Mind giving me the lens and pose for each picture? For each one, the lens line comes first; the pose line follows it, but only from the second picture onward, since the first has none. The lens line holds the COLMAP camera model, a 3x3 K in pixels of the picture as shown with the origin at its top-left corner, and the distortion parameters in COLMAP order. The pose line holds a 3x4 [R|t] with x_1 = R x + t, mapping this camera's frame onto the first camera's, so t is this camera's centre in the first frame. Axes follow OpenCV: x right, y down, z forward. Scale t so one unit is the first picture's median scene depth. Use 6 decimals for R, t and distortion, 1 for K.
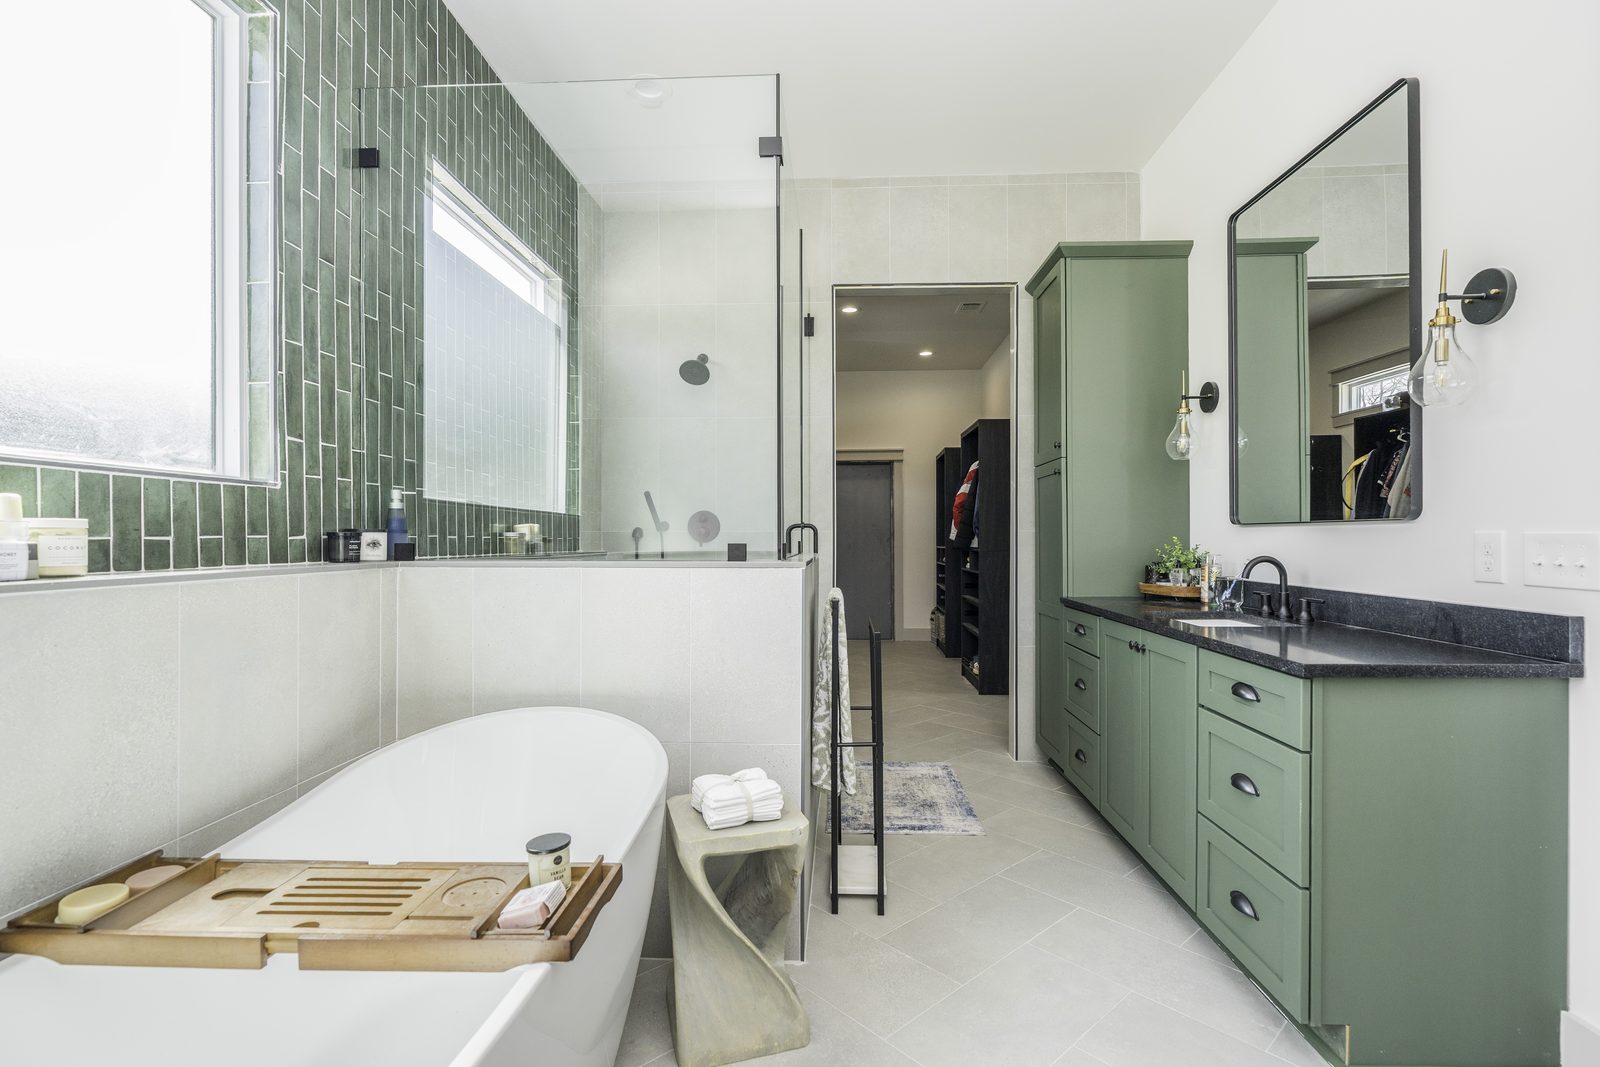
lens RADIAL K [[736.1, 0, 791.6], [0, 736.1, 548.1], [0, 0, 1]] dist [-0.008665, 0.002166]
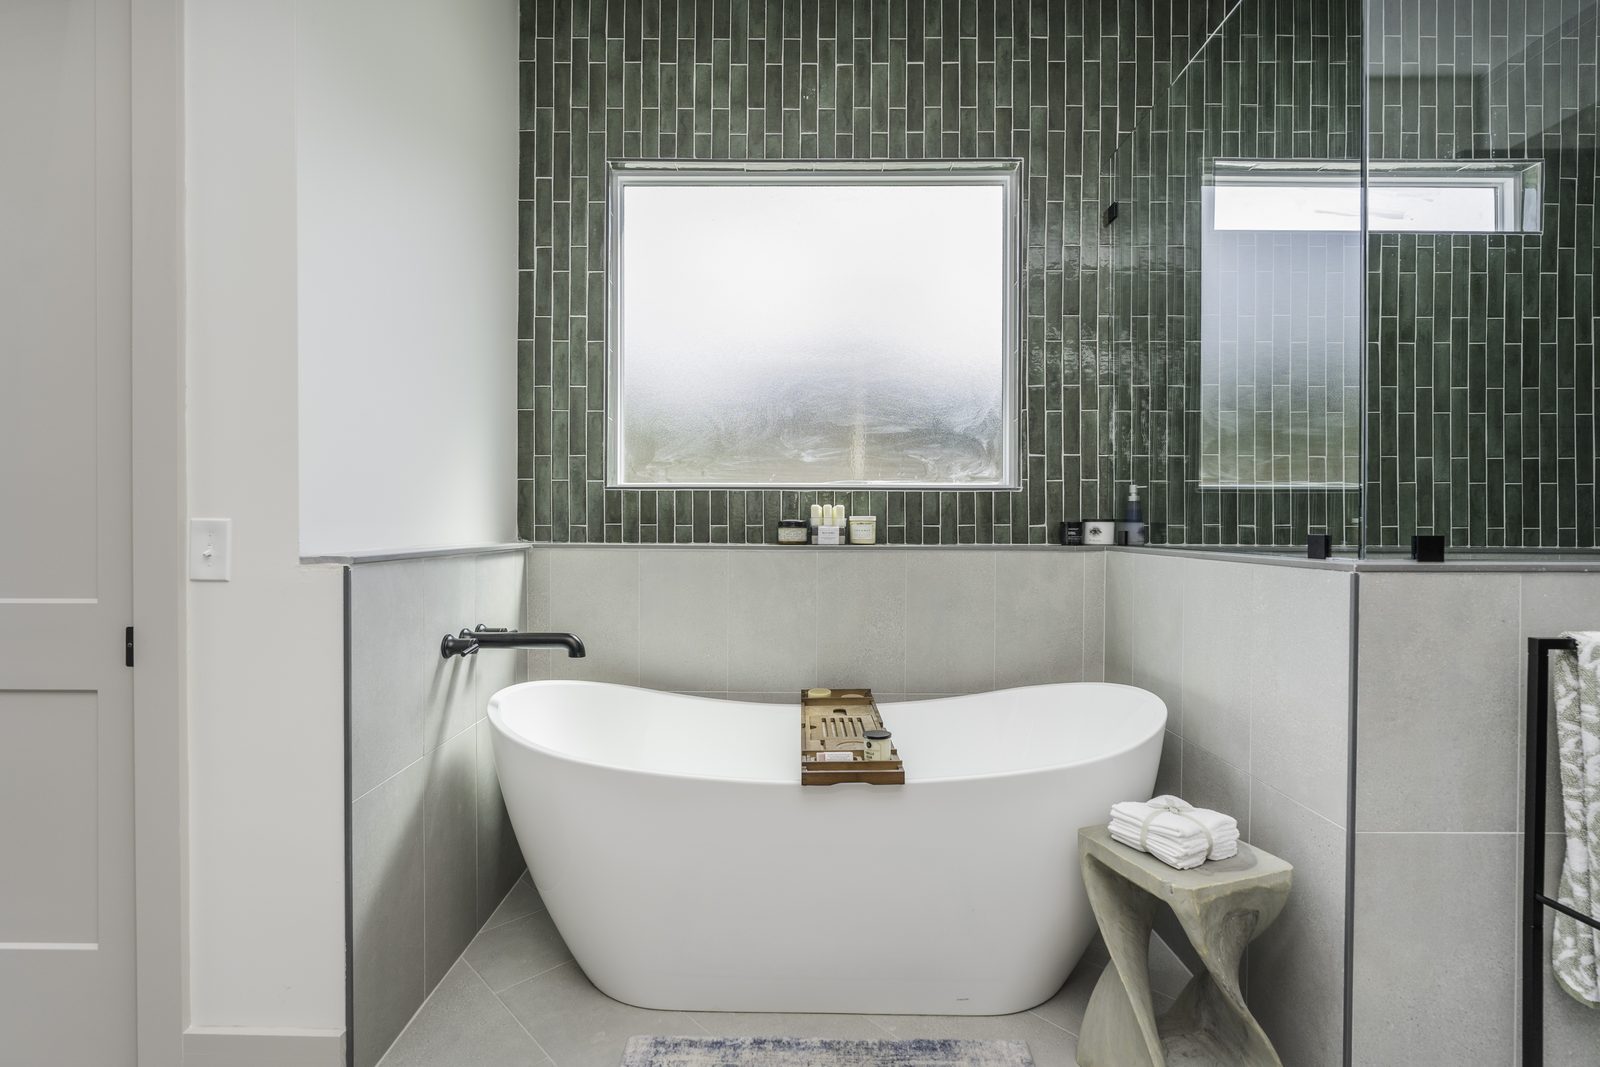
lens RADIAL K [[736.1, 0, 778.1], [0, 736.1, 537.6], [0, 0, 1]] dist [-0.008665, 0.002166]
pose [[0.028078, 0.017780, -0.999448, 0.678146], [-0.016077, 0.999721, 0.017333, -0.008006], [0.999476, 0.015582, 0.028356, 0.456180]]
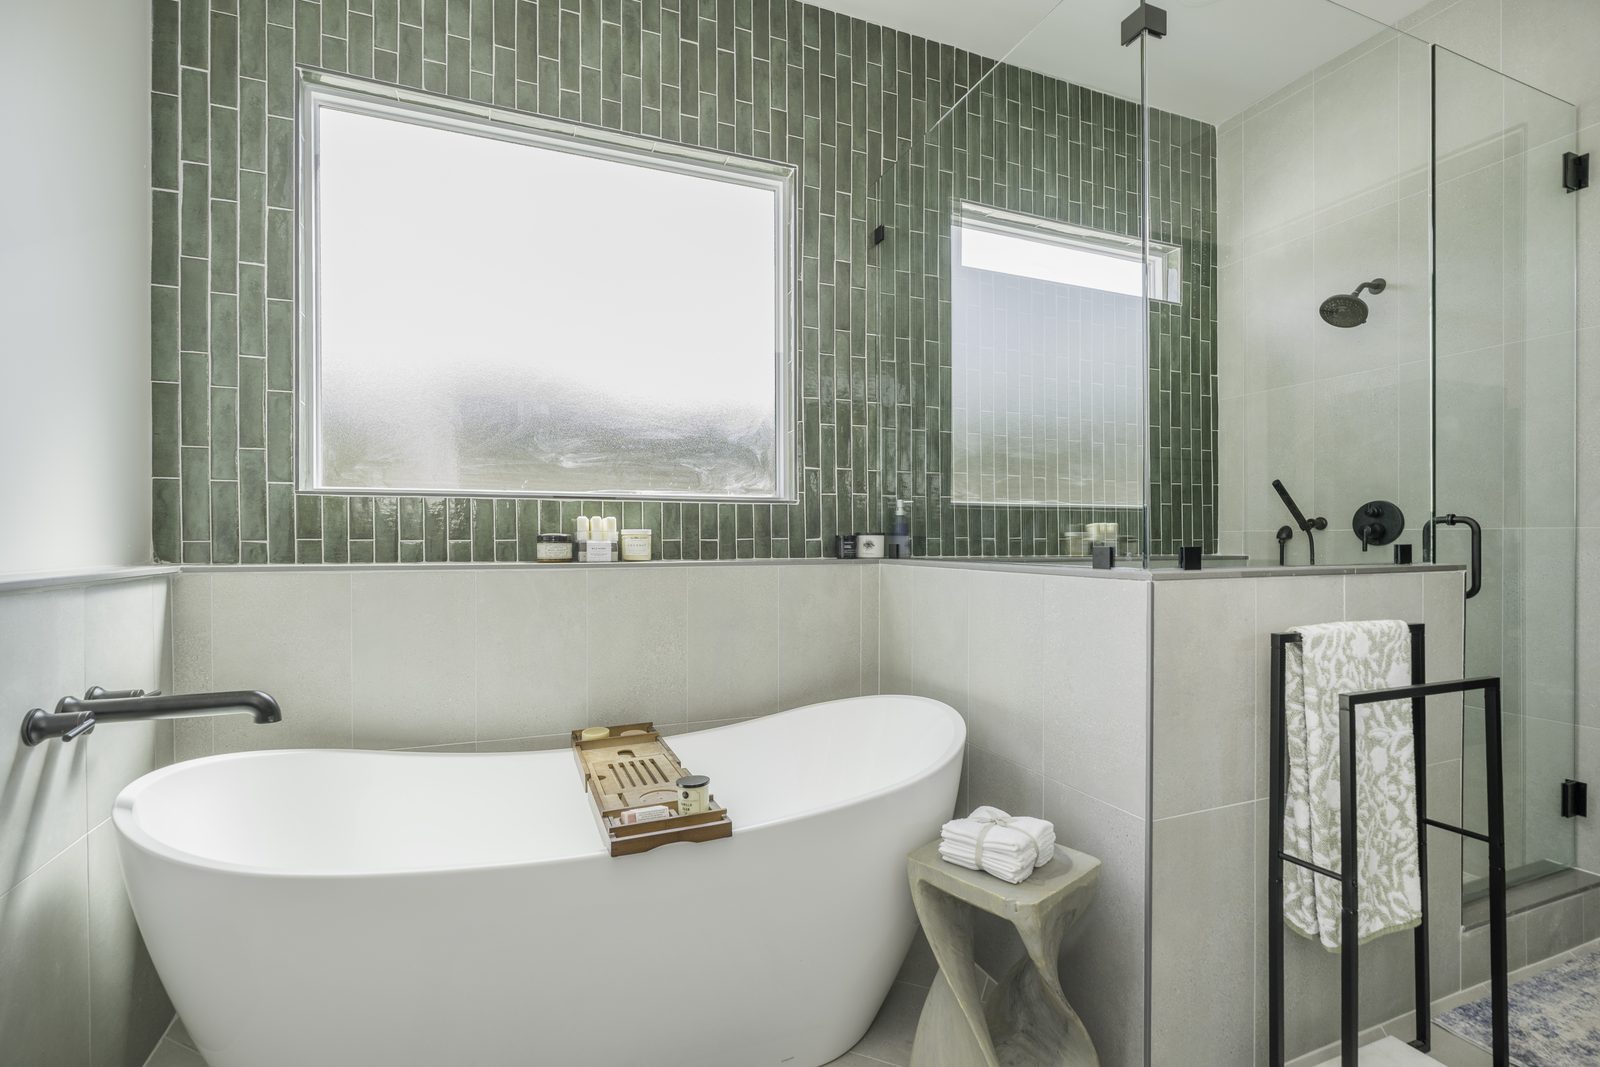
lens RADIAL K [[736.1, 0, 799.5], [0, 736.1, 549.5], [0, 0, 1]] dist [-0.008665, 0.002166]
pose [[0.416401, 0.012382, -0.909097, 0.549942], [-0.011317, 0.999900, 0.008435, -0.006726], [0.909111, 0.006776, 0.416500, 0.389323]]
